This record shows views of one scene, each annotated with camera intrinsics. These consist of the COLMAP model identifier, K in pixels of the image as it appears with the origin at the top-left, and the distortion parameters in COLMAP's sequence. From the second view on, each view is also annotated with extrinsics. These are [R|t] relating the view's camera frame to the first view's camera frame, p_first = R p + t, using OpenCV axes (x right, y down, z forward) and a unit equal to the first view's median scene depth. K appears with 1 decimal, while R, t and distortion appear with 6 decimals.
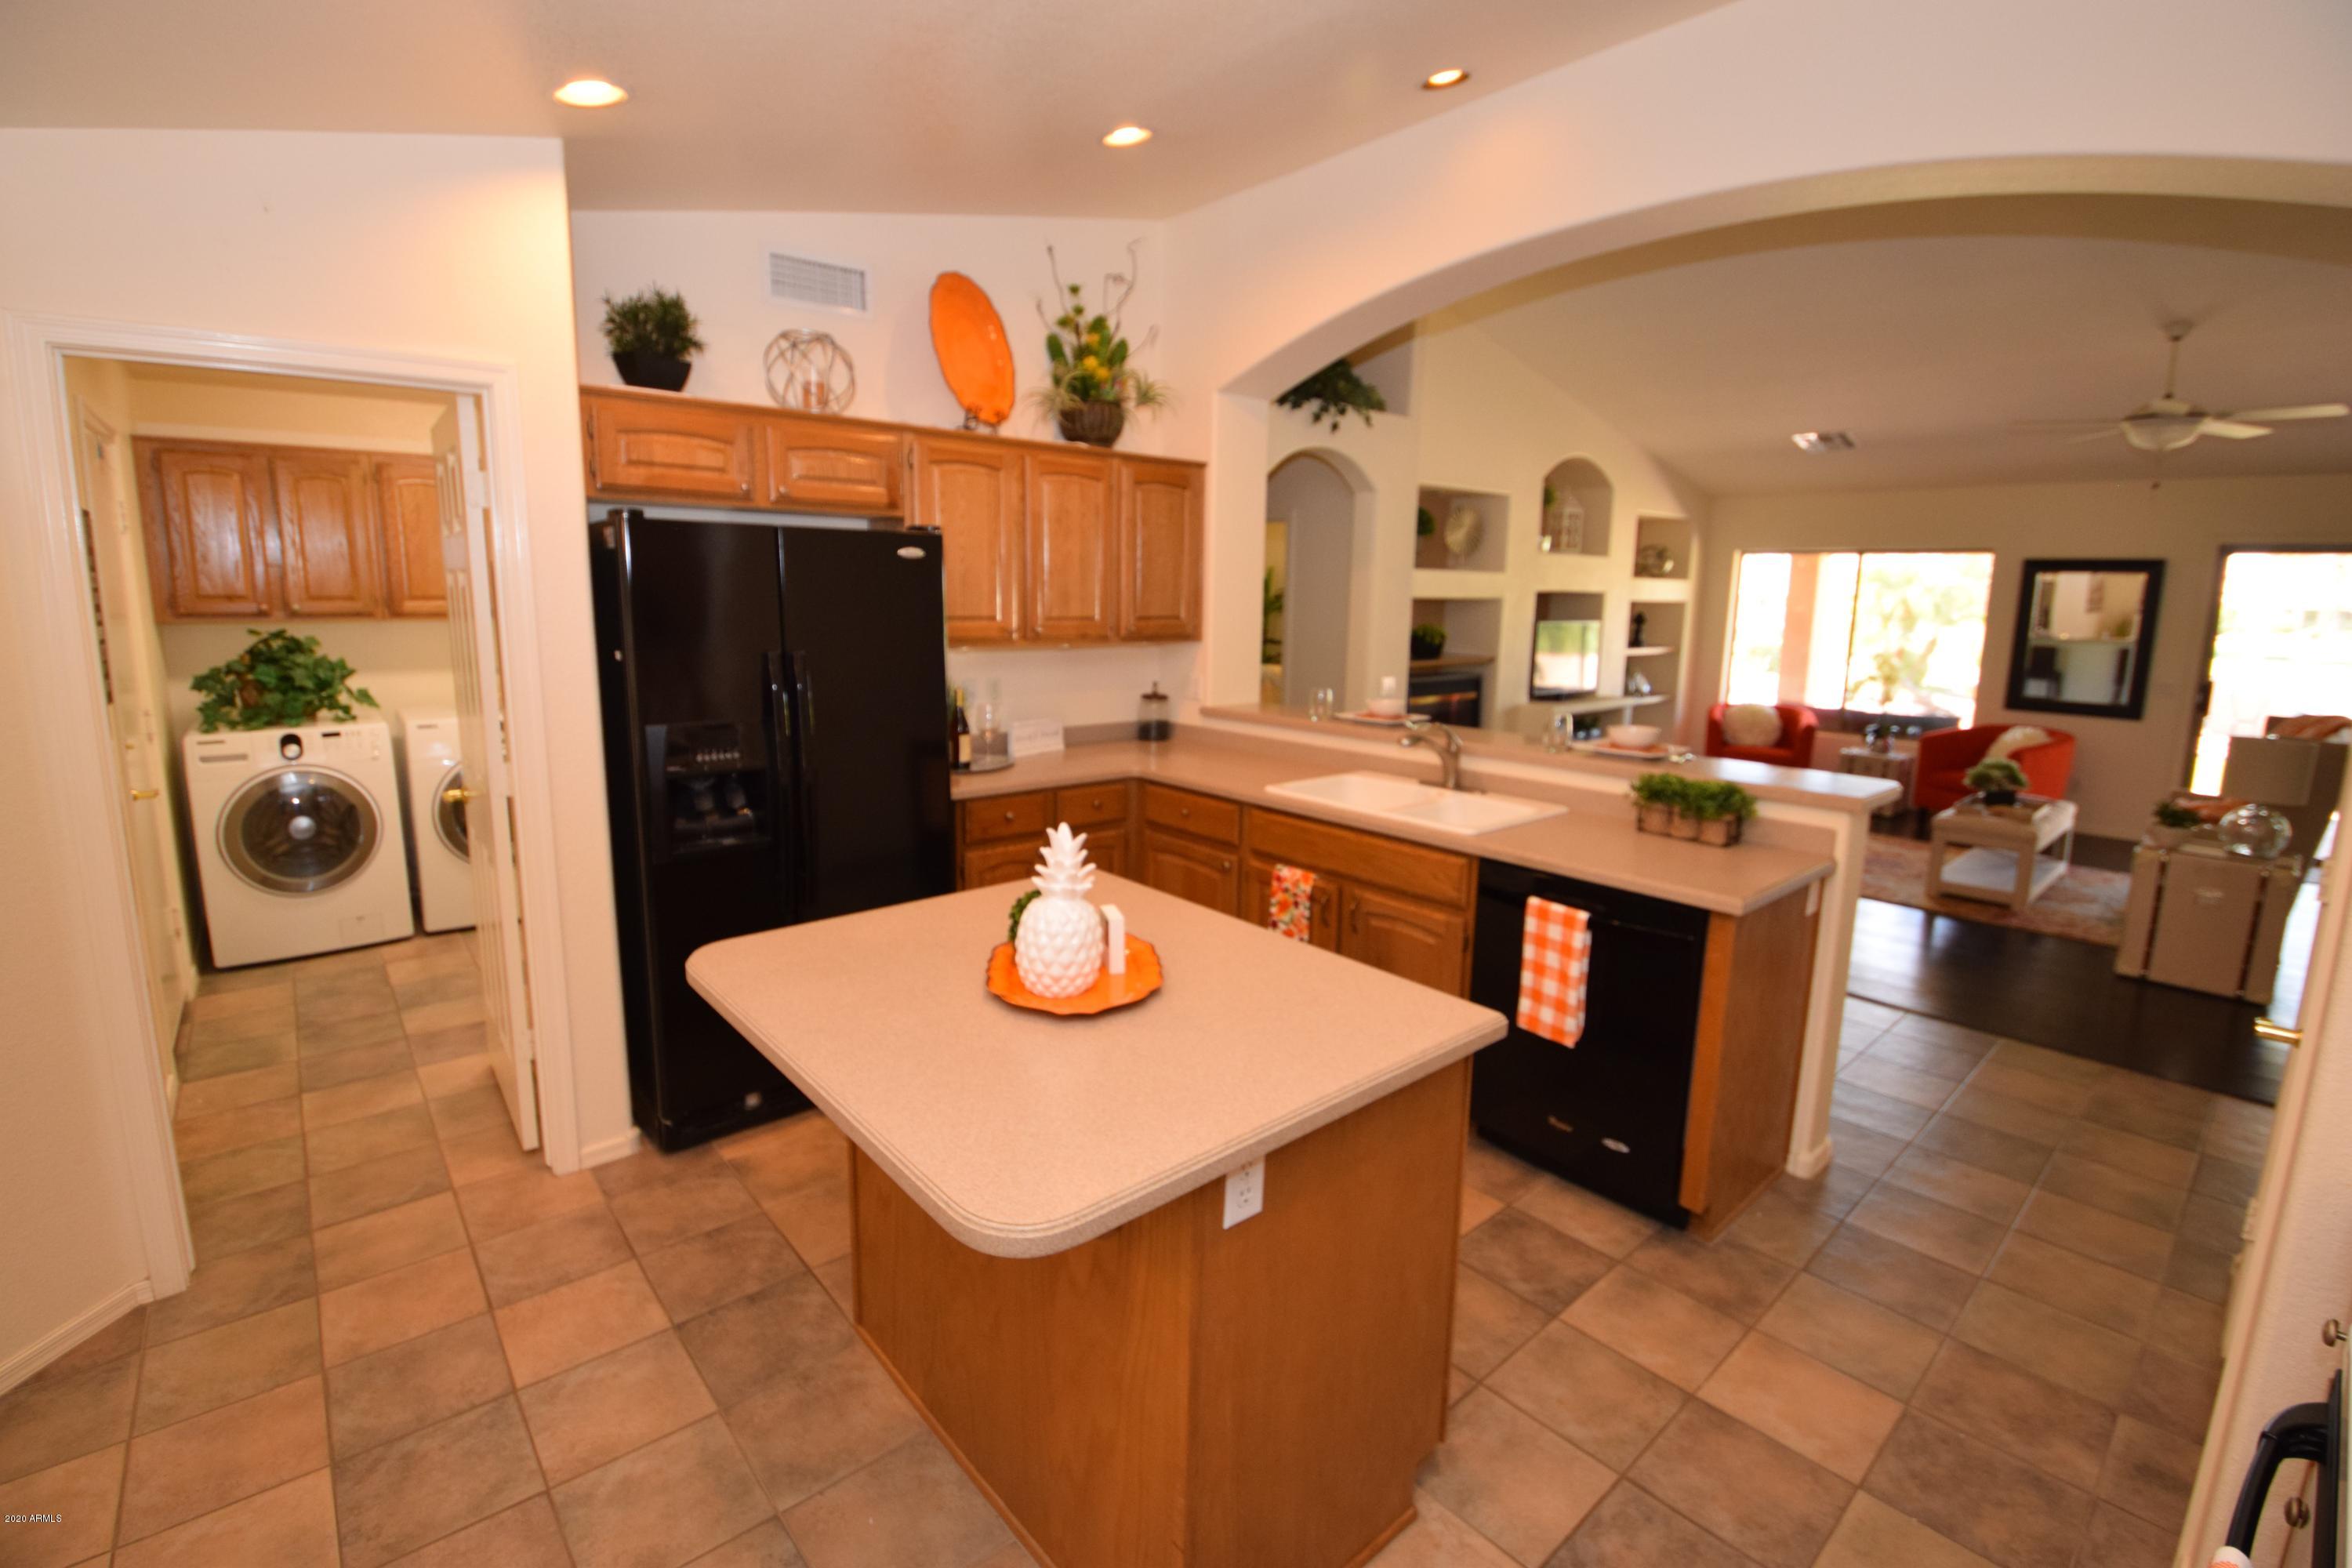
lens RADIAL K [[1040.8, 0, 1160.3], [0, 1040.8, 772.7], [0, 0, 1]] dist [-0.015613, -0.006096]
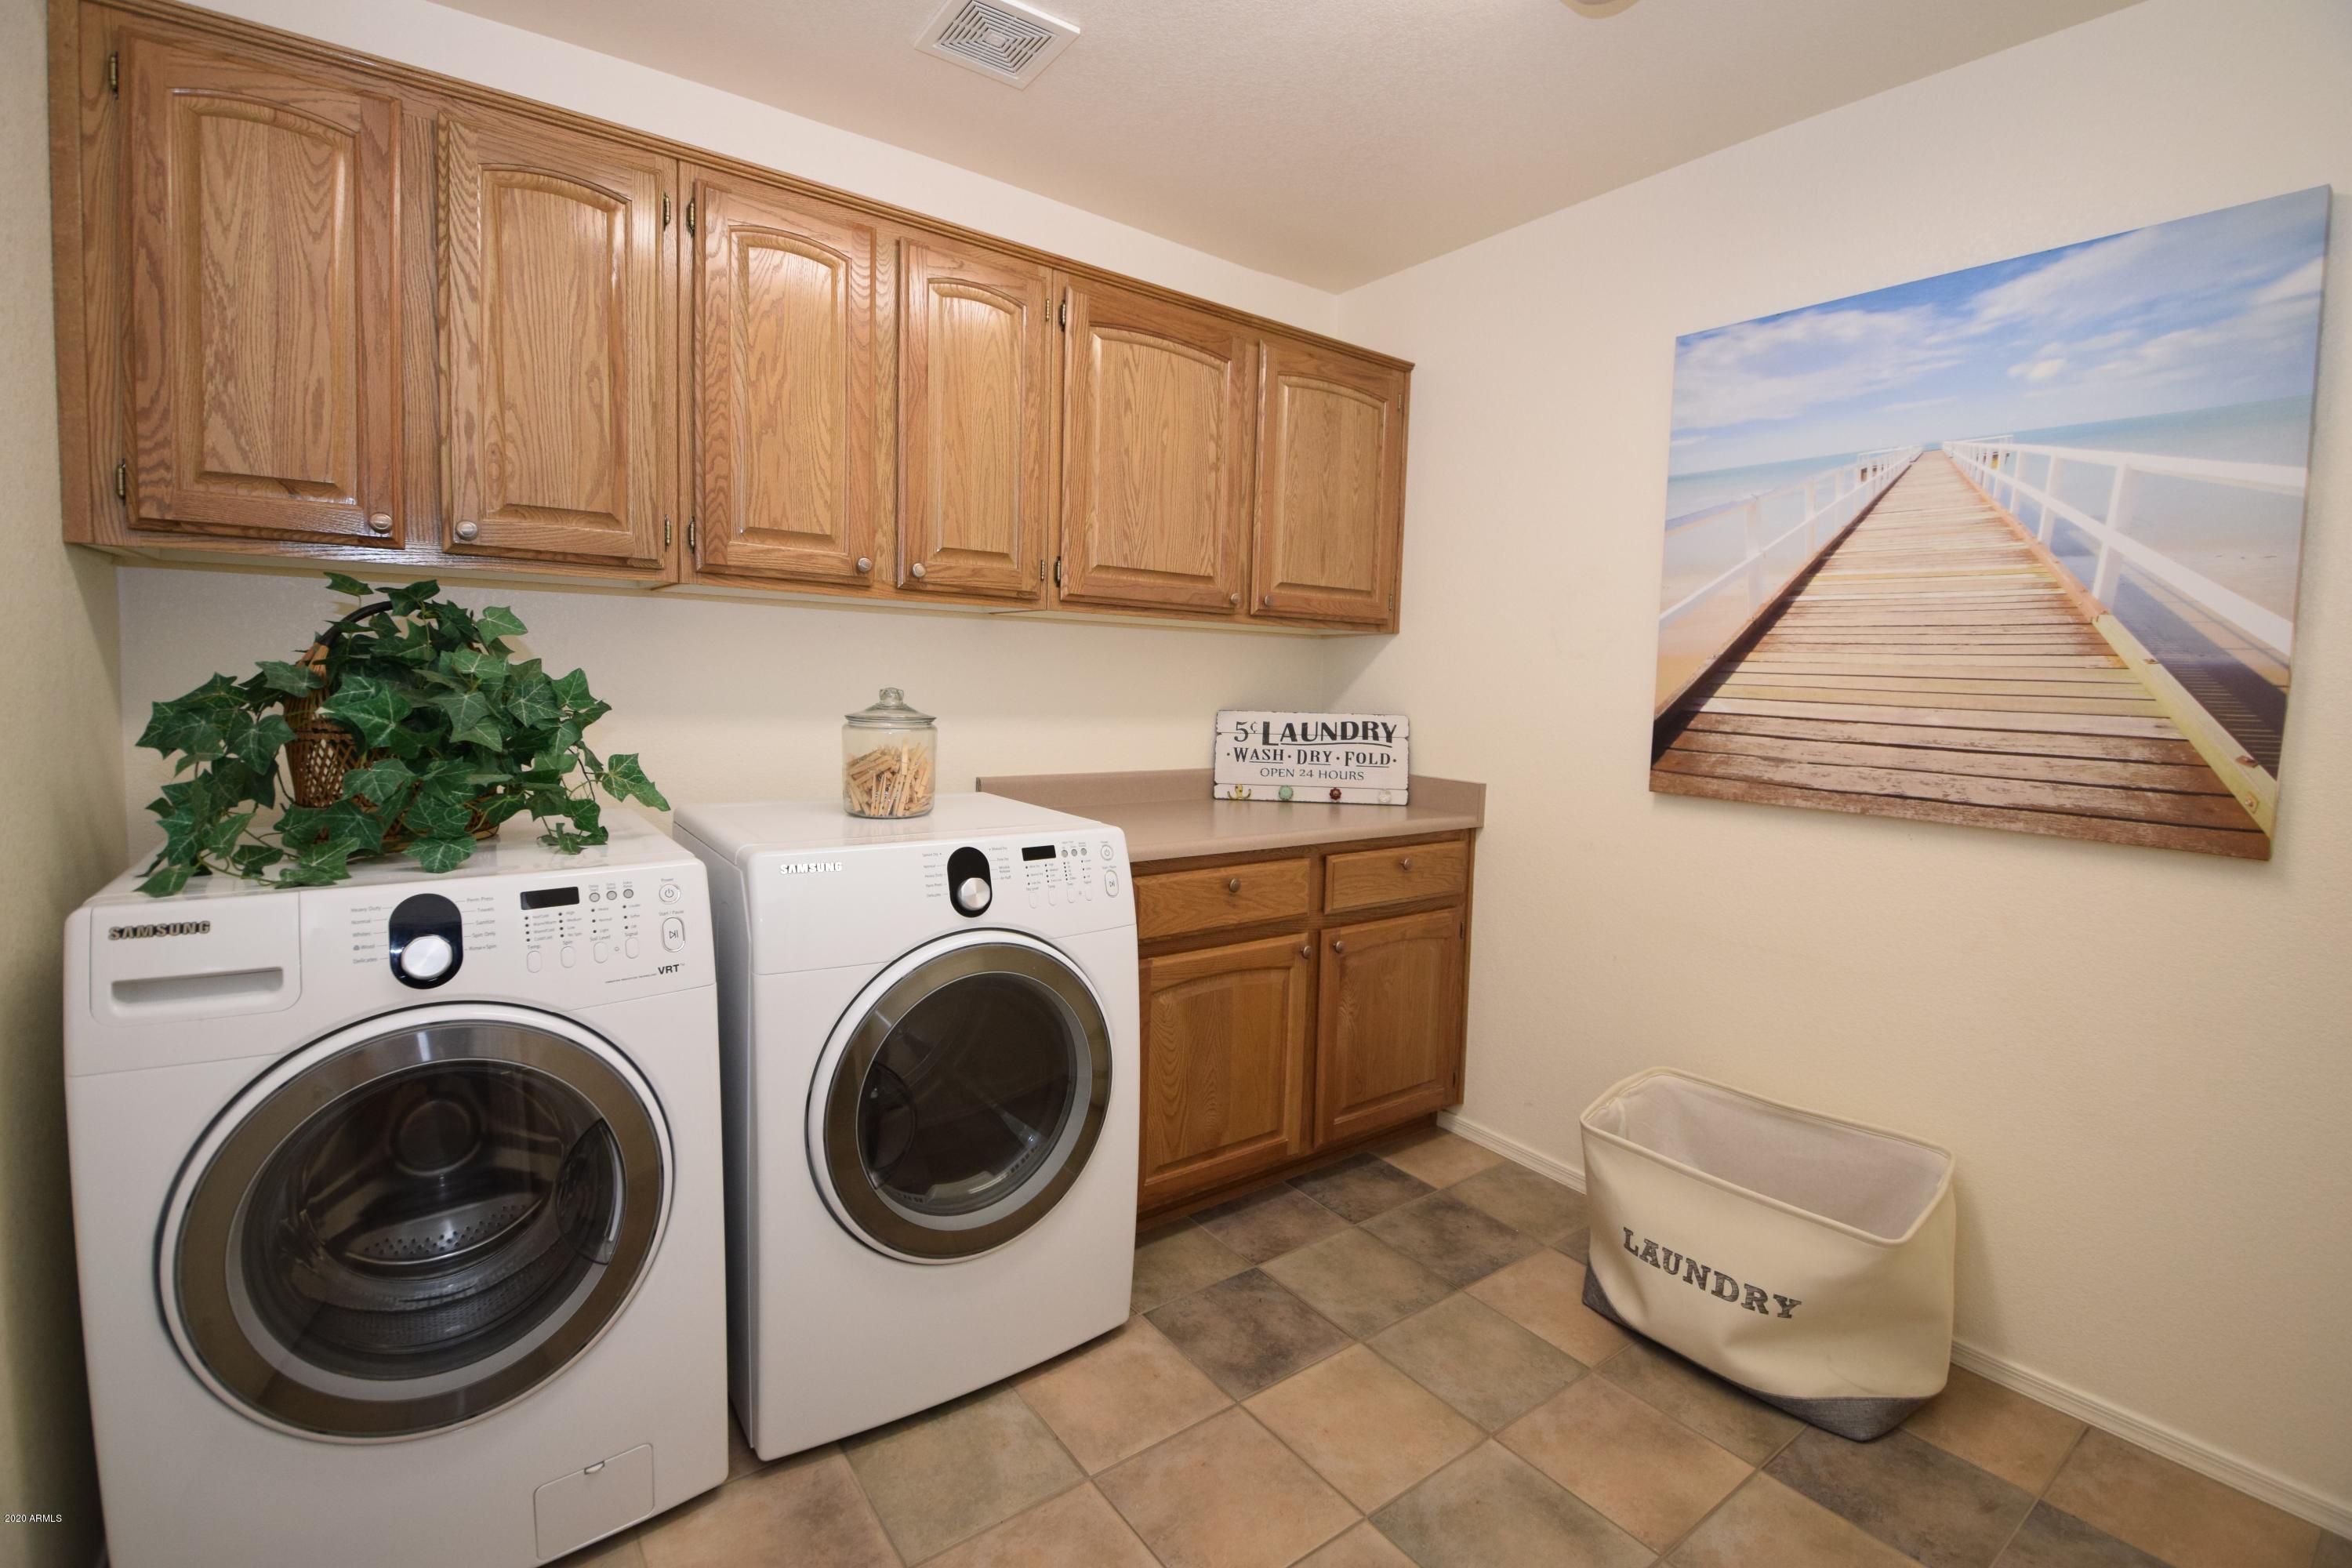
lens RADIAL K [[1040.8, 0, 1191.0], [0, 1040.8, 770.0], [0, 0, 1]] dist [-0.015613, -0.006096]
pose [[0.998171, 0.017760, -0.057786, -0.582726], [-0.022632, 0.996143, -0.084777, -0.052655], [0.056058, 0.085930, 0.994723, 0.680037]]
